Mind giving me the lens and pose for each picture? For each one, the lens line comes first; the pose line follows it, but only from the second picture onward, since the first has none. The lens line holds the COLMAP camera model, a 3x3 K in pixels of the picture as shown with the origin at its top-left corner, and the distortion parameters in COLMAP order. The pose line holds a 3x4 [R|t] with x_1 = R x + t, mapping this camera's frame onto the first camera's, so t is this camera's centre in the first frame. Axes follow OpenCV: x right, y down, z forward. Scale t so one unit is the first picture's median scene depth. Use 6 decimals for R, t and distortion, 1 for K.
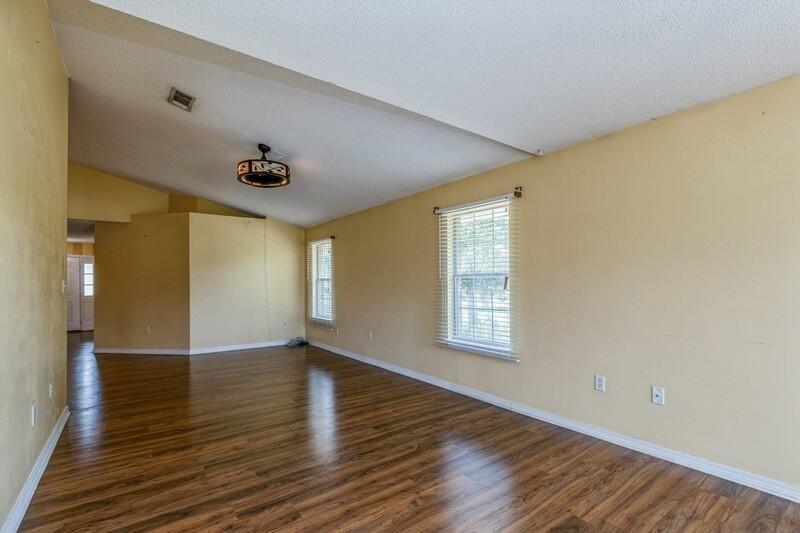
lens RADIAL K [[369.7, 0, 401.7], [0, 369.7, 284.1], [0, 0, 1]] dist [-0.002715, -0.000242]
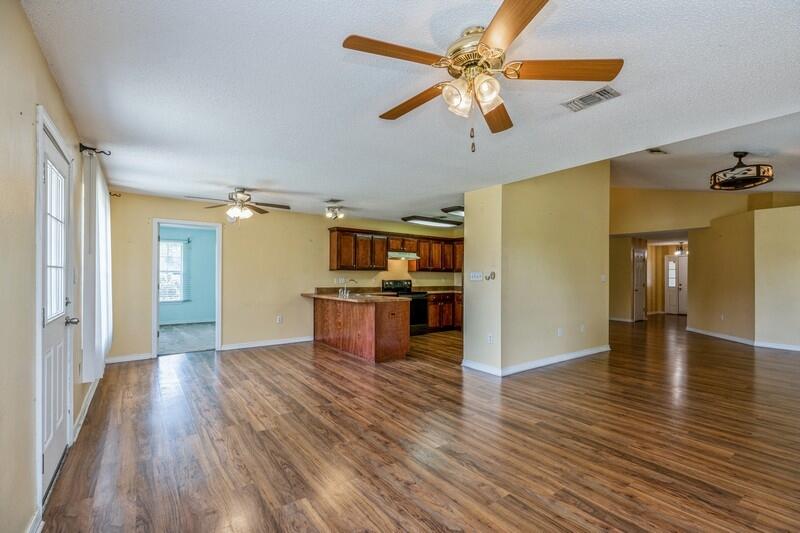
lens RADIAL K [[360.2, 0, 403.0], [0, 360.2, 275.7], [0, 0, 1]] dist [0.001985, 0.000104]
pose [[-0.002935, 0.005944, -0.999978, 0.450926], [-0.012223, 0.999907, 0.005980, -0.001497], [0.999921, 0.012240, -0.002862, 0.005373]]
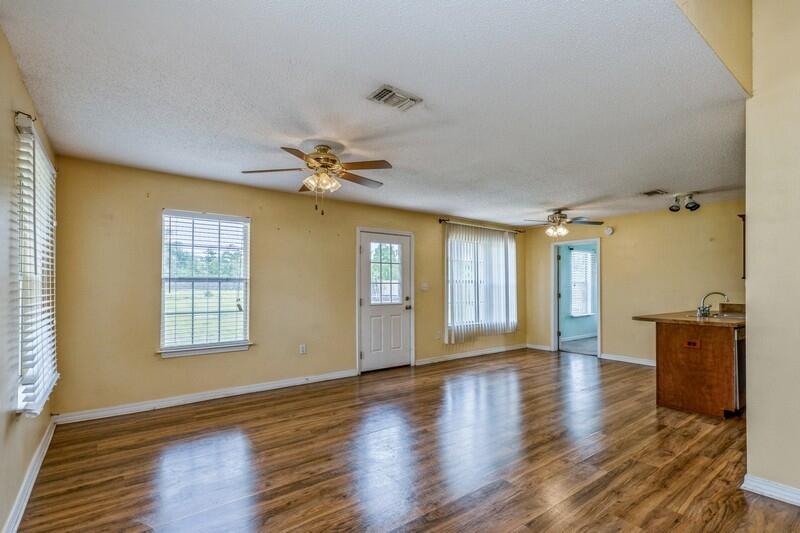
lens RADIAL K [[380.2, 0, 399.2], [0, 380.2, 286.1], [0, 0, 1]] dist [0.000985, -0.000004]
pose [[-0.999964, 0.006984, -0.004859, 0.091848], [0.006956, 0.999960, 0.005650, -0.002862], [0.004899, 0.005616, -0.999972, 0.544882]]
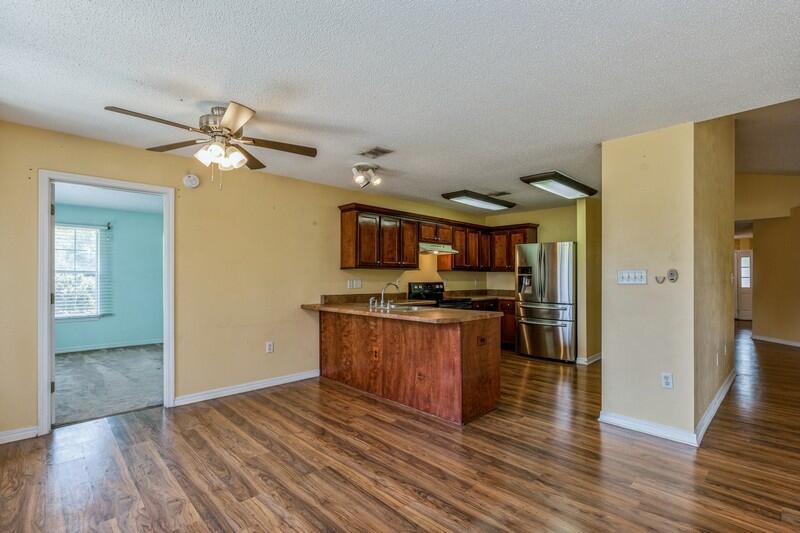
lens RADIAL K [[375.4, 0, 404.1], [0, 375.4, 277.5], [0, 0, 1]] dist [-0.004995, -0.000144]
pose [[0.133897, 0.008997, -0.990954, 0.139458], [-0.007541, 0.999939, 0.008060, 0.001319], [0.990967, 0.006394, 0.133957, -0.189914]]
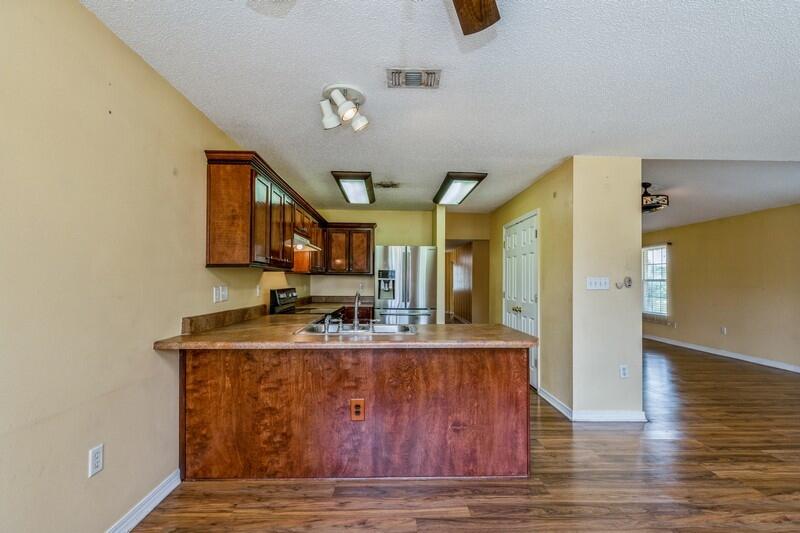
lens RADIAL K [[371.5, 0, 401.0], [0, 371.5, 273.5], [0, 0, 1]] dist [0.002656, -0.000135]
pose [[0.822340, 0.000365, -0.568996, -0.215409], [-0.015114, 0.999661, -0.021203, 0.004147], [0.568795, 0.026036, 0.822067, -0.424789]]
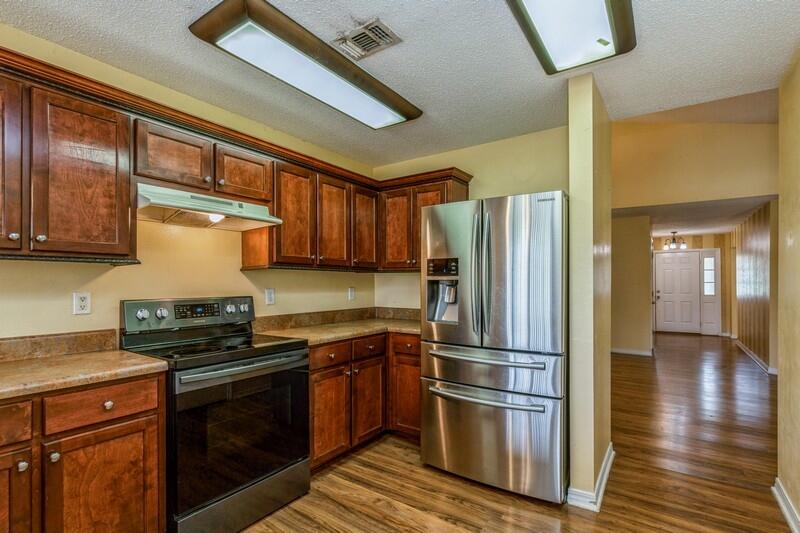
lens RADIAL K [[379.9, 0, 401.6], [0, 379.9, 280.2], [0, 0, 1]] dist [-0.003460, -0.000203]
pose [[0.316365, 0.003385, -0.948632, -0.353194], [-0.007266, 0.999973, 0.001145, 0.001495], [0.948610, 0.006530, 0.316381, 0.052019]]
